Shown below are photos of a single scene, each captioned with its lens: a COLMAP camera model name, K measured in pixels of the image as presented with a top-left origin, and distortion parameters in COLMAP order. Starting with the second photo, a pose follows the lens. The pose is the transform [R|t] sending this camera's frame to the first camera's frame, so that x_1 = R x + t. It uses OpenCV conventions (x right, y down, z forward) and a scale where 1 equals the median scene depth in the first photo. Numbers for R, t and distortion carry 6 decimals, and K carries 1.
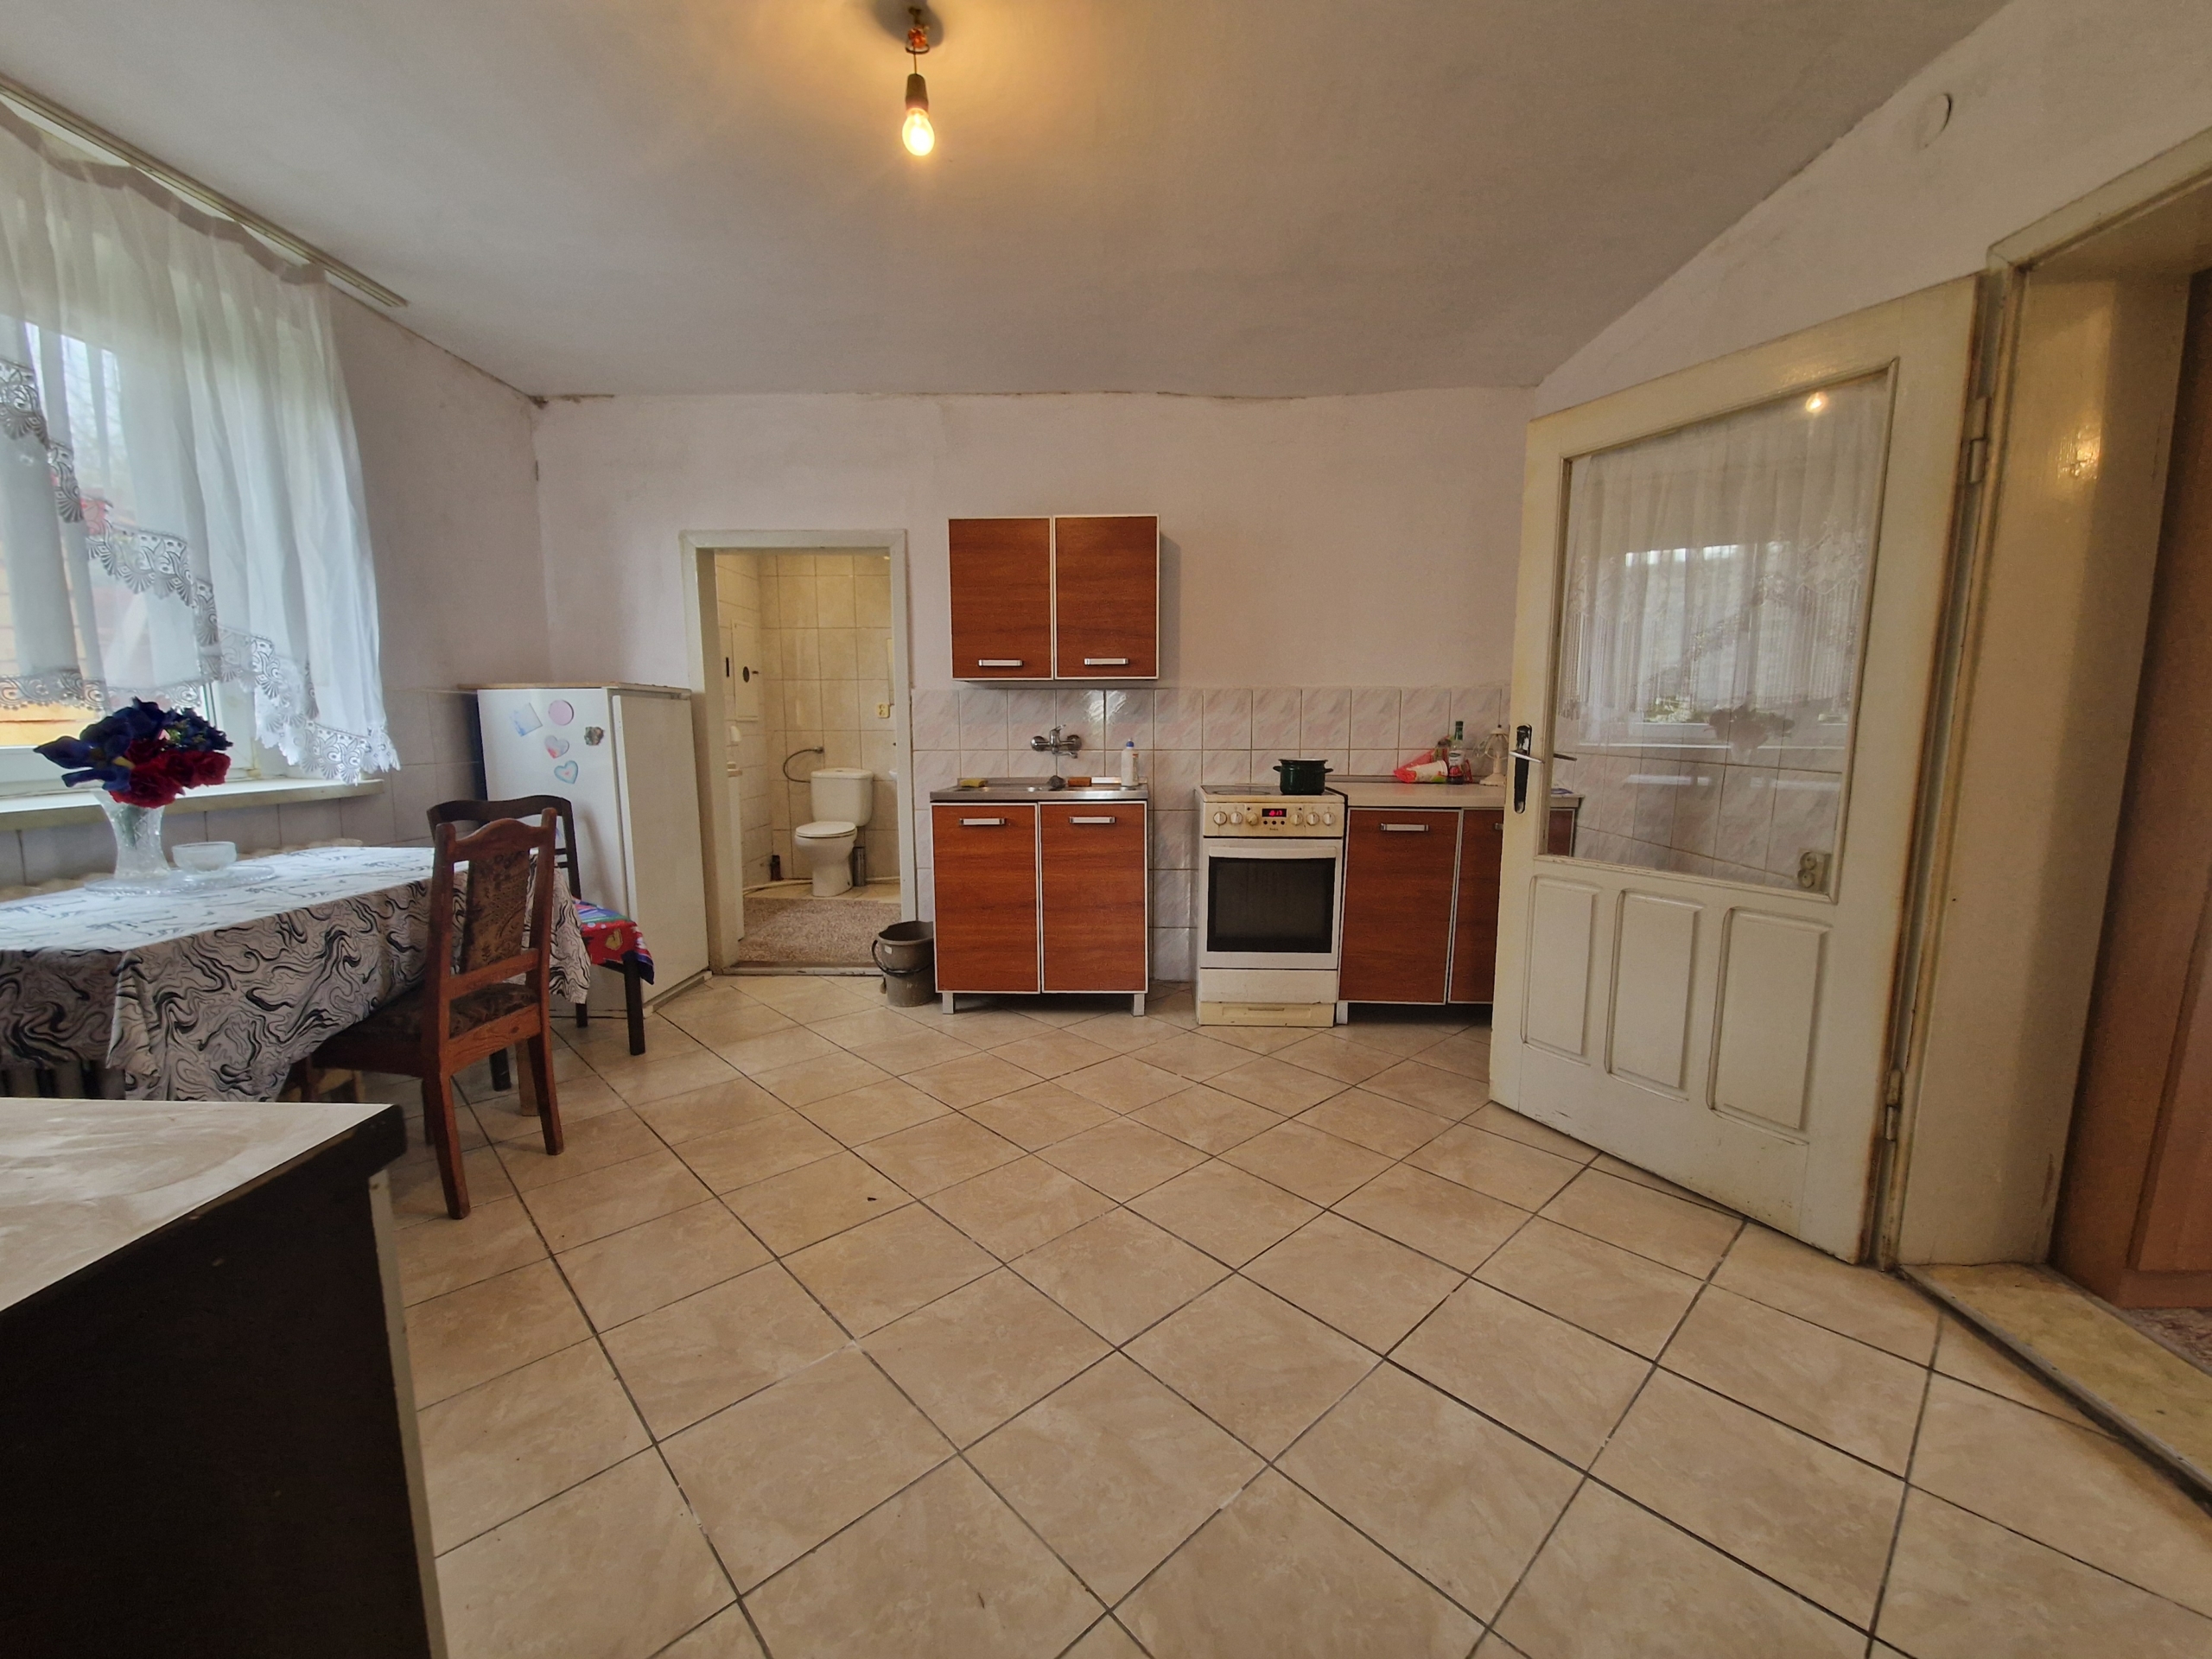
lens RADIAL K [[892.6, 0, 1107.9], [0, 892.6, 848.2], [0, 0, 1]] dist [0.008621, -0.010373]
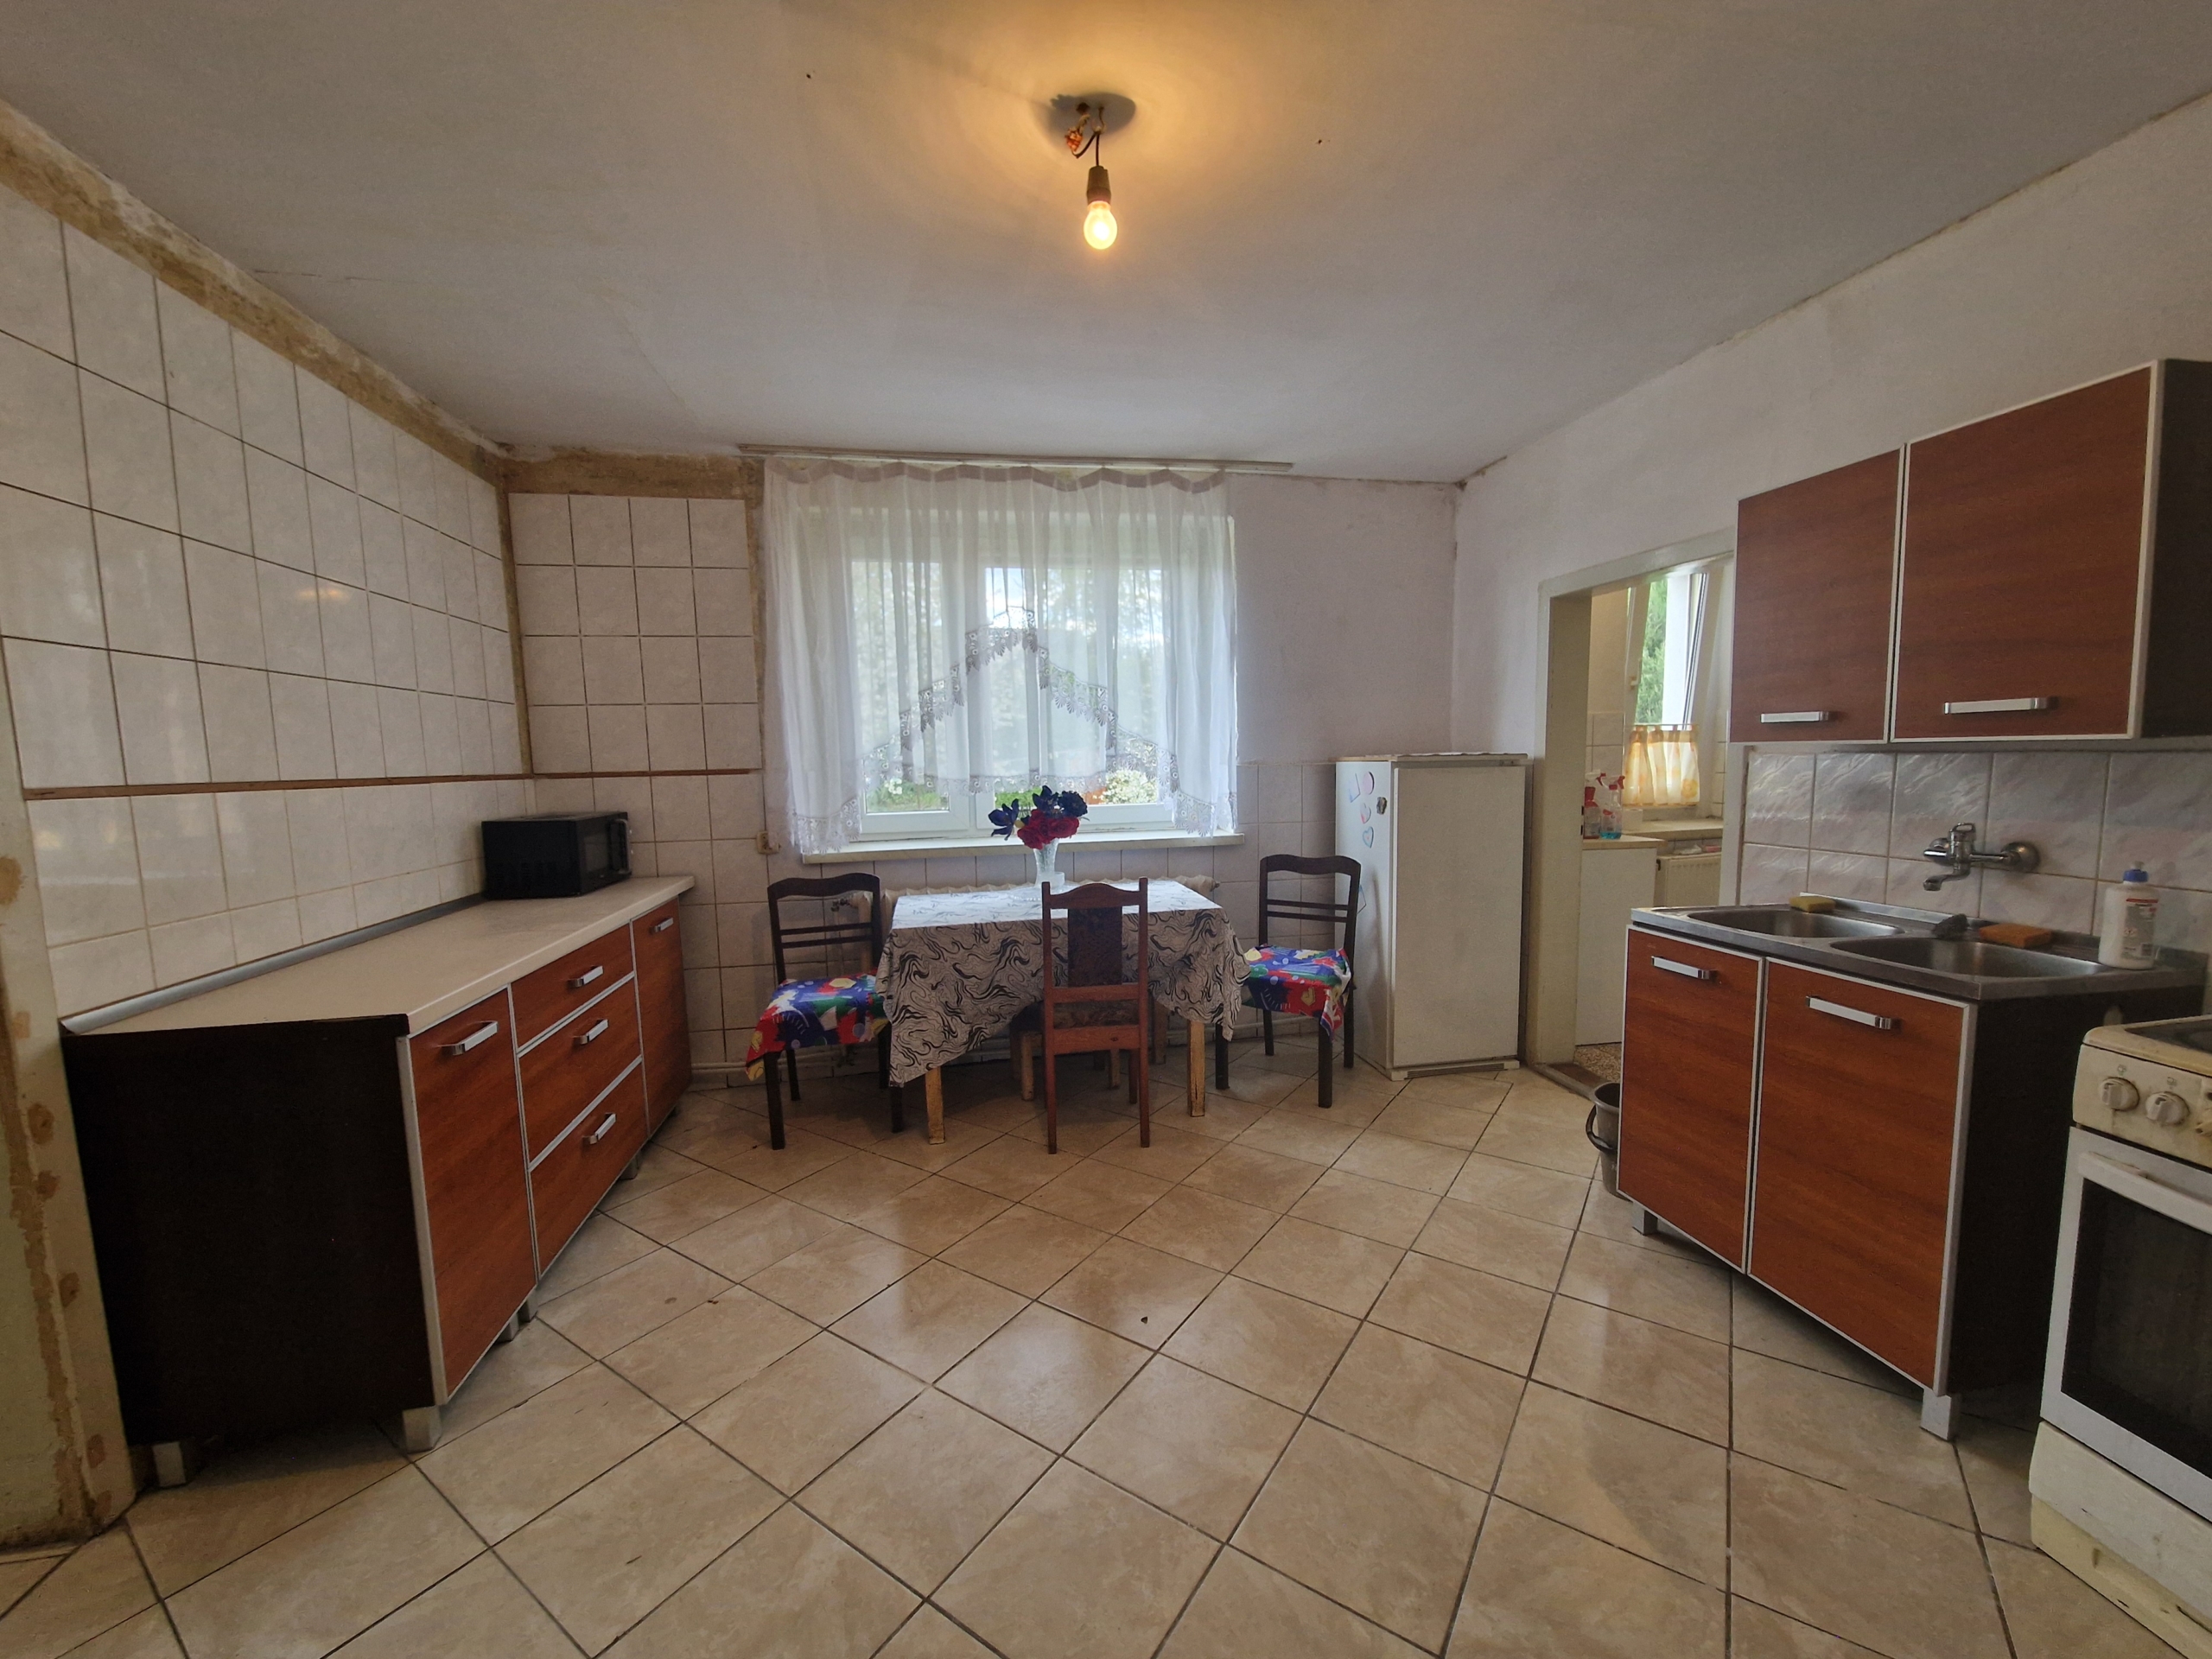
lens RADIAL K [[892.6, 0, 1107.9], [0, 892.6, 848.2], [0, 0, 1]] dist [0.008621, -0.010373]
pose [[0.205544, 0.099636, -0.973563, 0.459479], [-0.113886, 0.990480, 0.077323, -0.137755], [0.971999, 0.094982, 0.214935, 0.522541]]
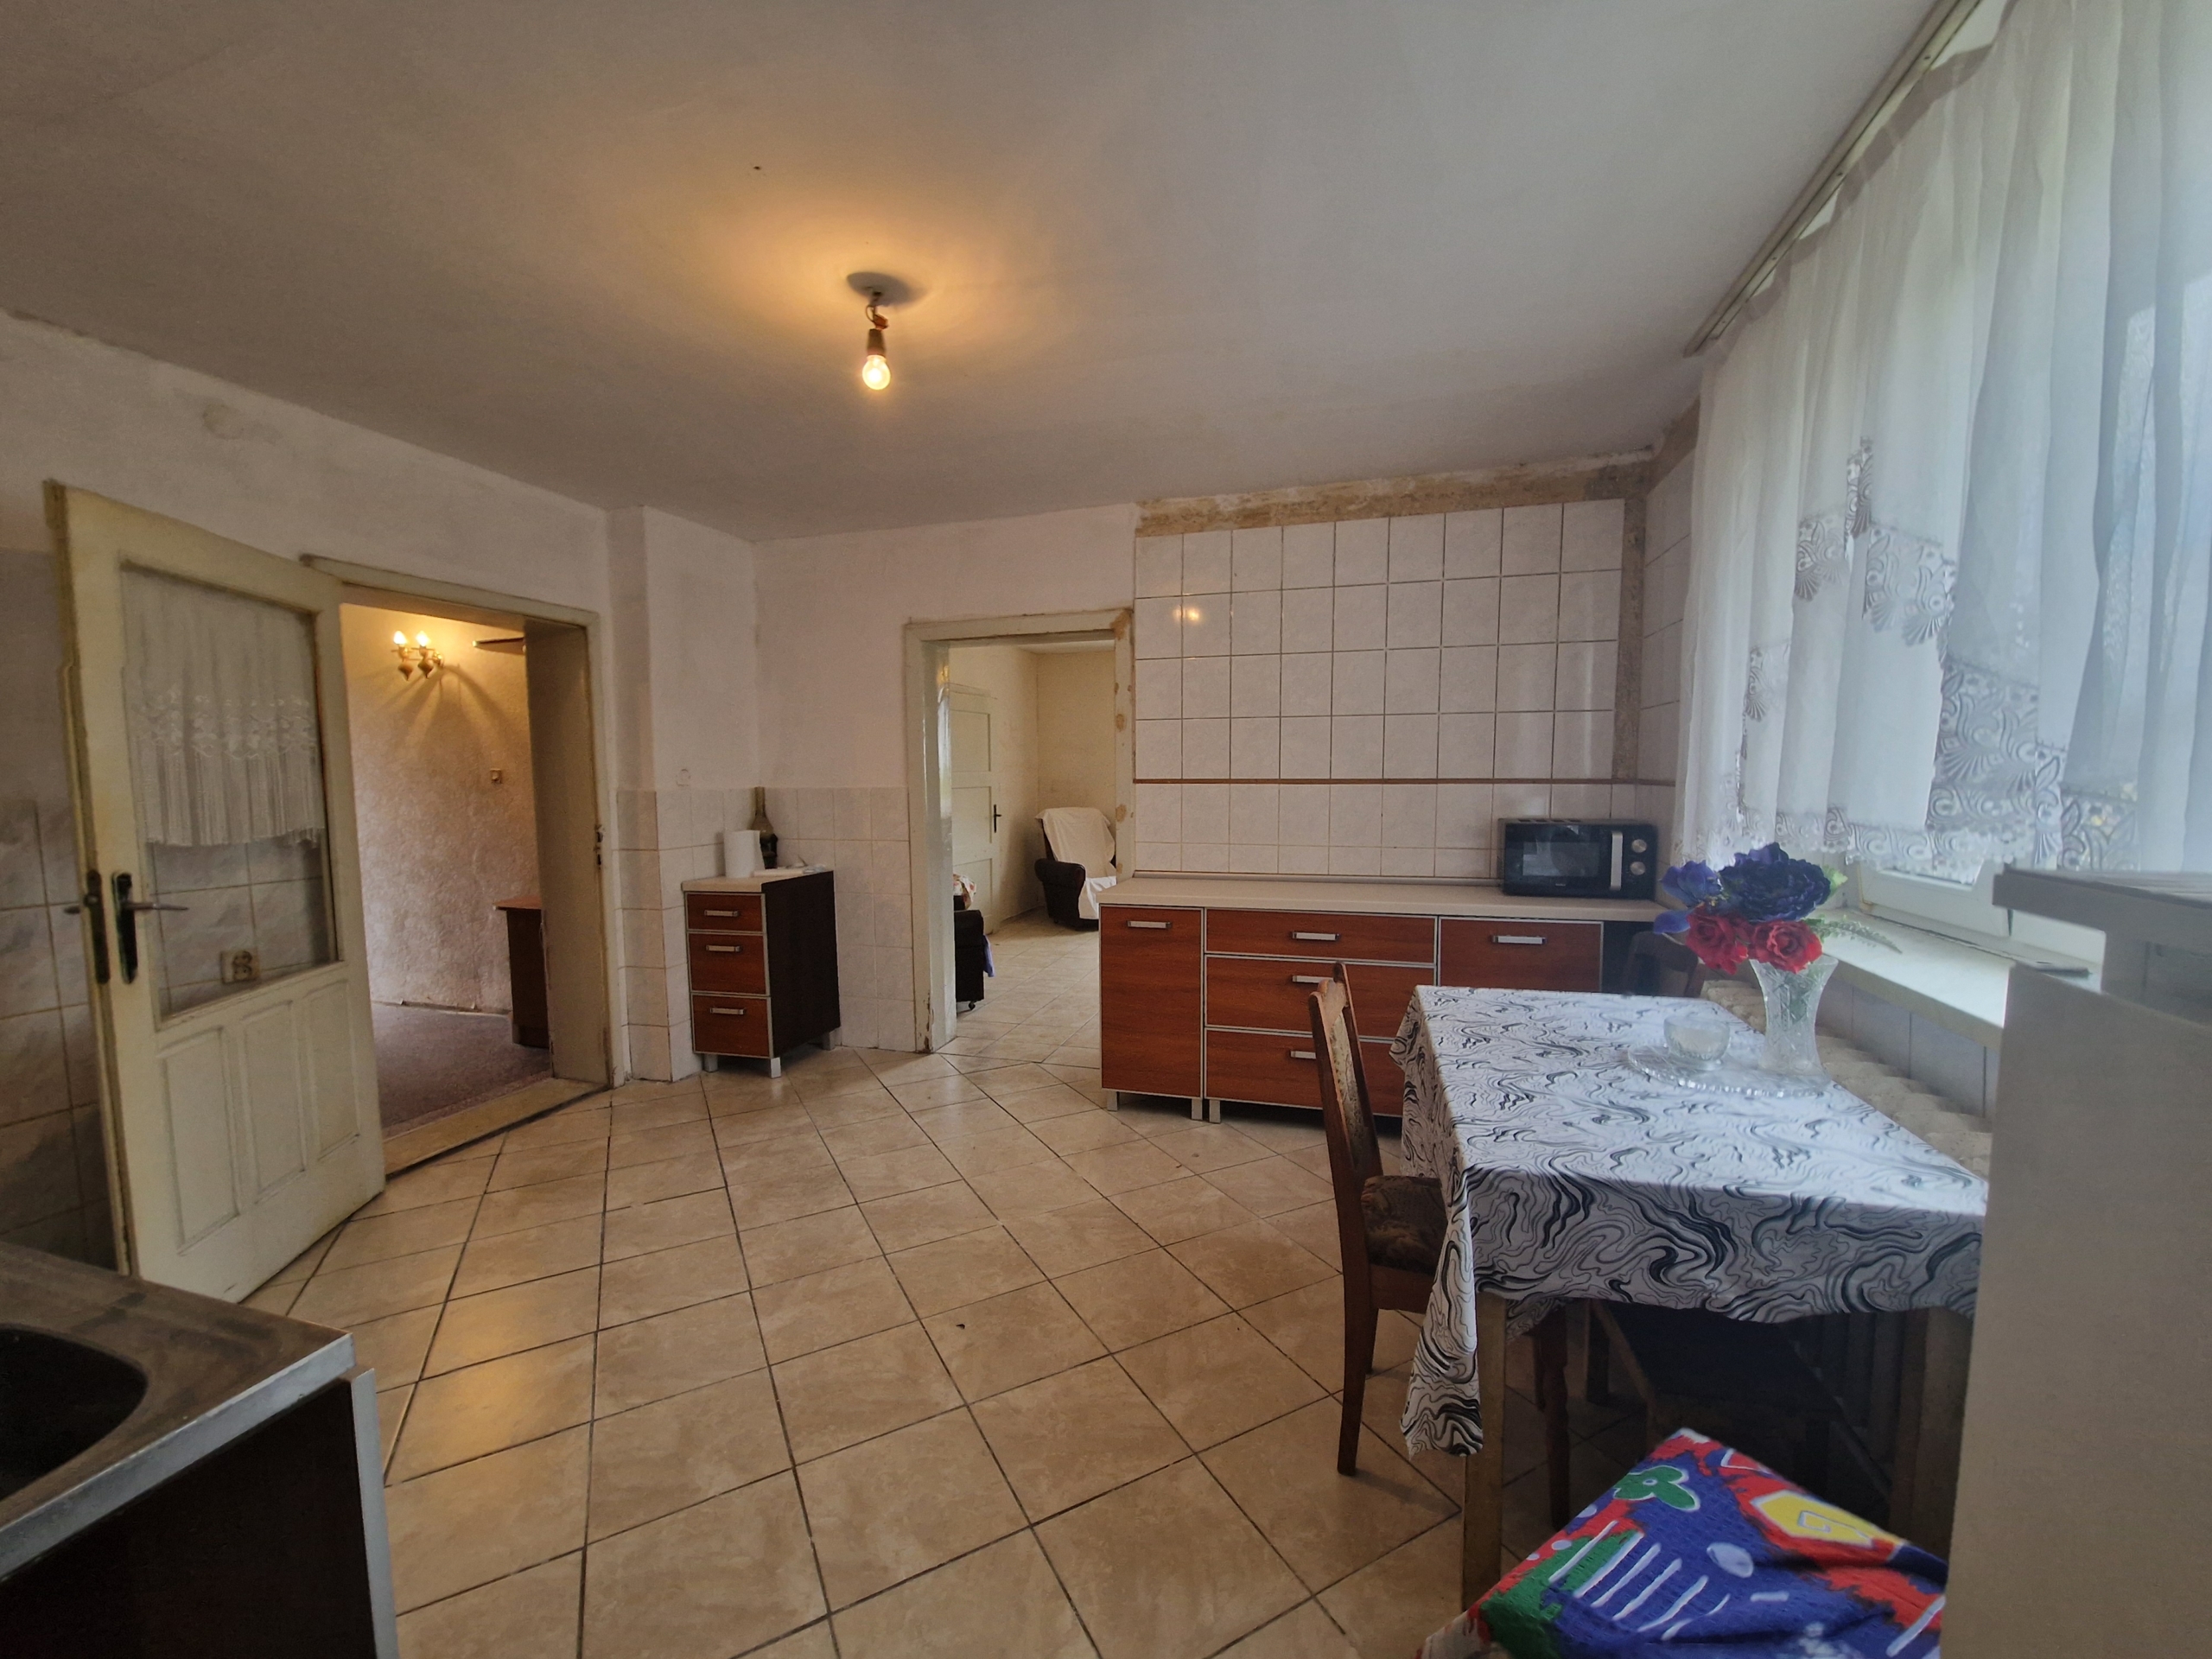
lens RADIAL K [[907.3, 0, 1112.6], [0, 907.3, 858.0], [0, 0, 1]] dist [0.008681, -0.007195]
pose [[-0.960980, -0.021021, 0.275819, -0.511227], [0.041530, 0.974843, 0.218990, -0.243540], [-0.273484, 0.221899, -0.935931, 1.321561]]
